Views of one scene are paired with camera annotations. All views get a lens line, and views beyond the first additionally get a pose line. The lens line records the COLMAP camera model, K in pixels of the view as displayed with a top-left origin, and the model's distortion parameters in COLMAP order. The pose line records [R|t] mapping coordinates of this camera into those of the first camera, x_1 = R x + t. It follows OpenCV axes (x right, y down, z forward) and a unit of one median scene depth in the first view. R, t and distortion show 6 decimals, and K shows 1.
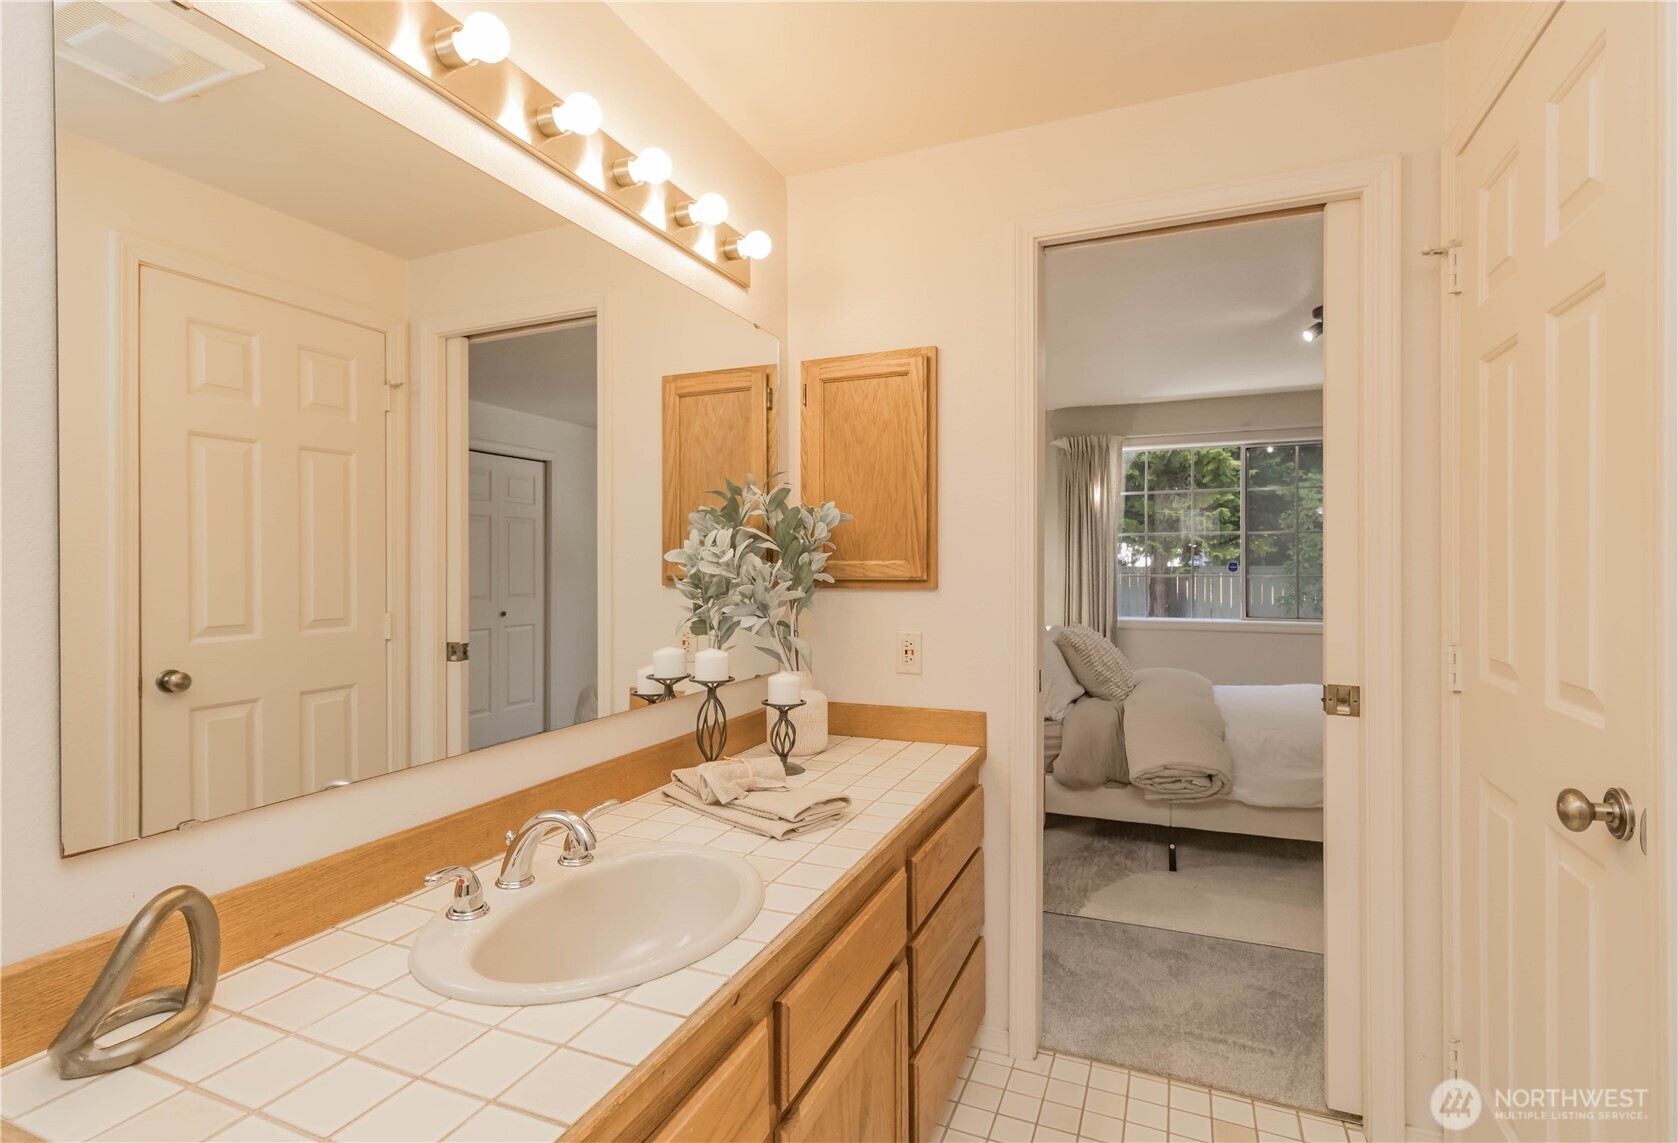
lens RADIAL K [[839.9, 0, 793.7], [0, 839.9, 564.9], [0, 0, 1]] dist [0.021645, 0.000175]
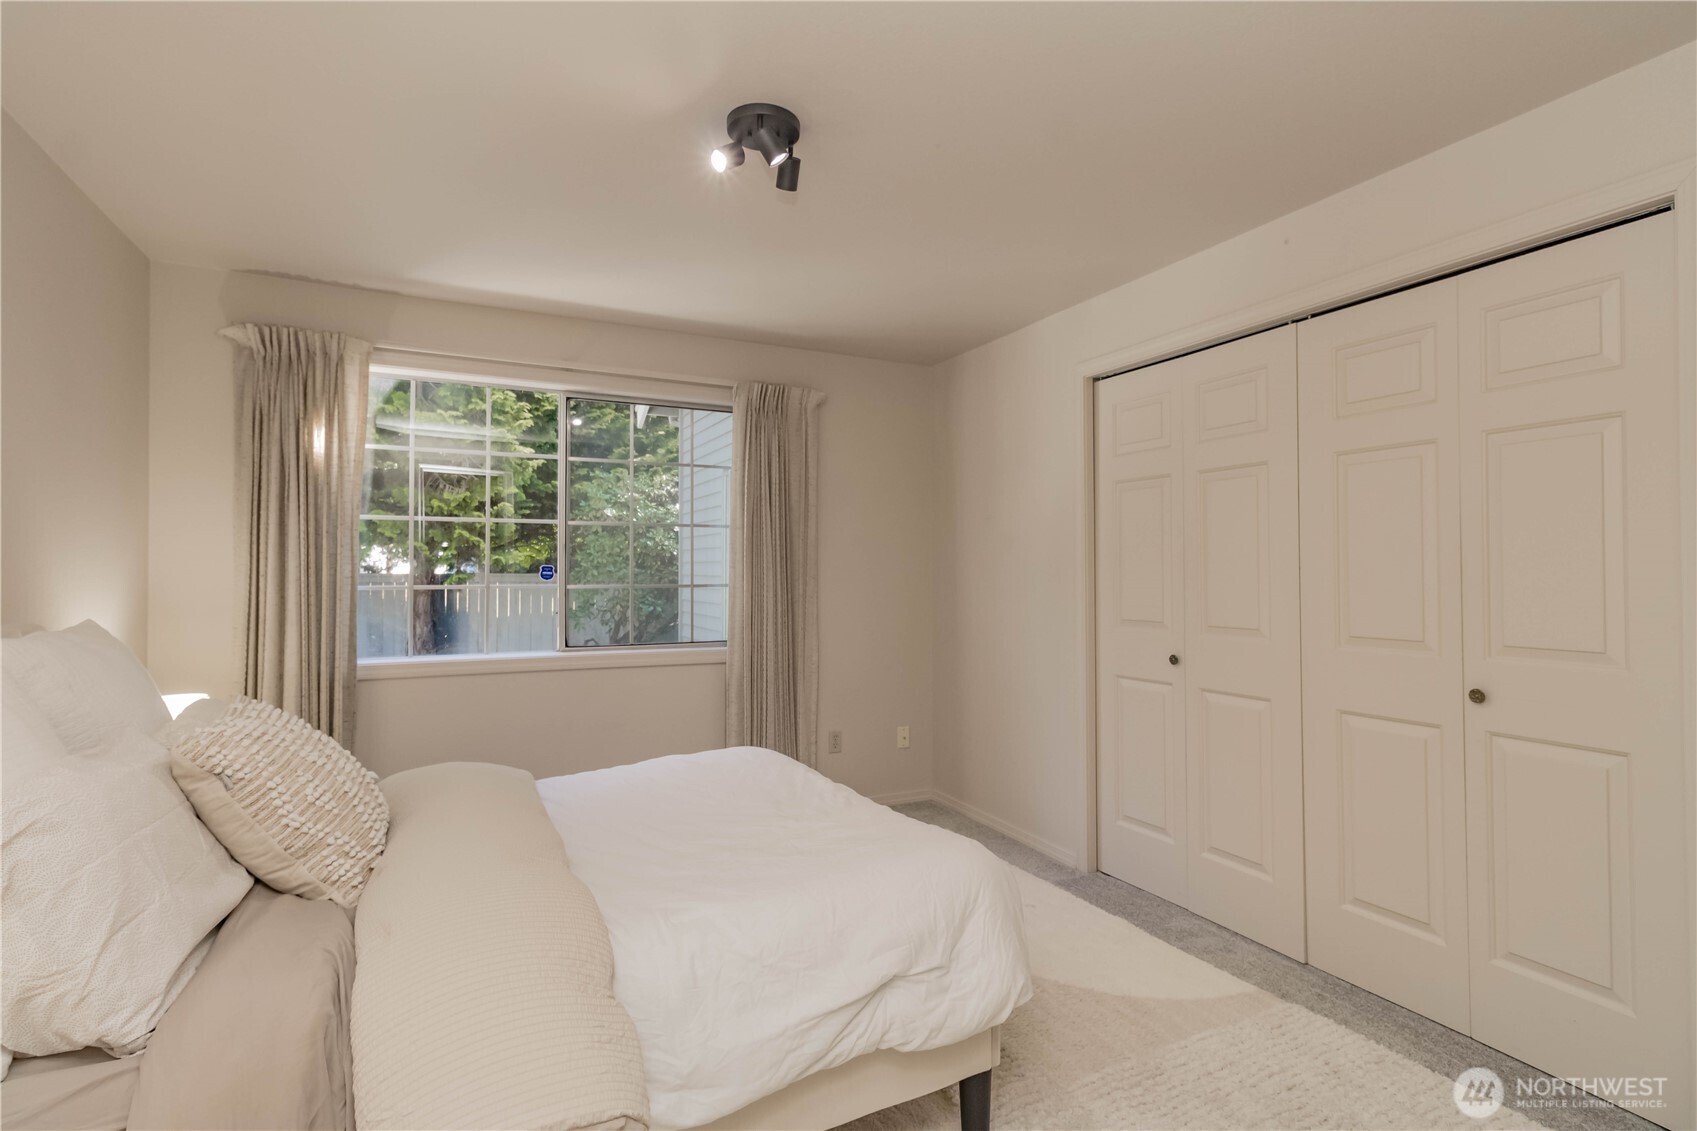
lens RADIAL K [[805.4, 0, 848.5], [0, 805.4, 565.5], [0, 0, 1]] dist [0.004717, 0.000608]
pose [[0.620983, 0.011294, 0.783742, 0.160342], [-0.003181, 0.999924, -0.011888, 0.003221], [-0.783817, 0.004889, 0.620972, 0.396106]]
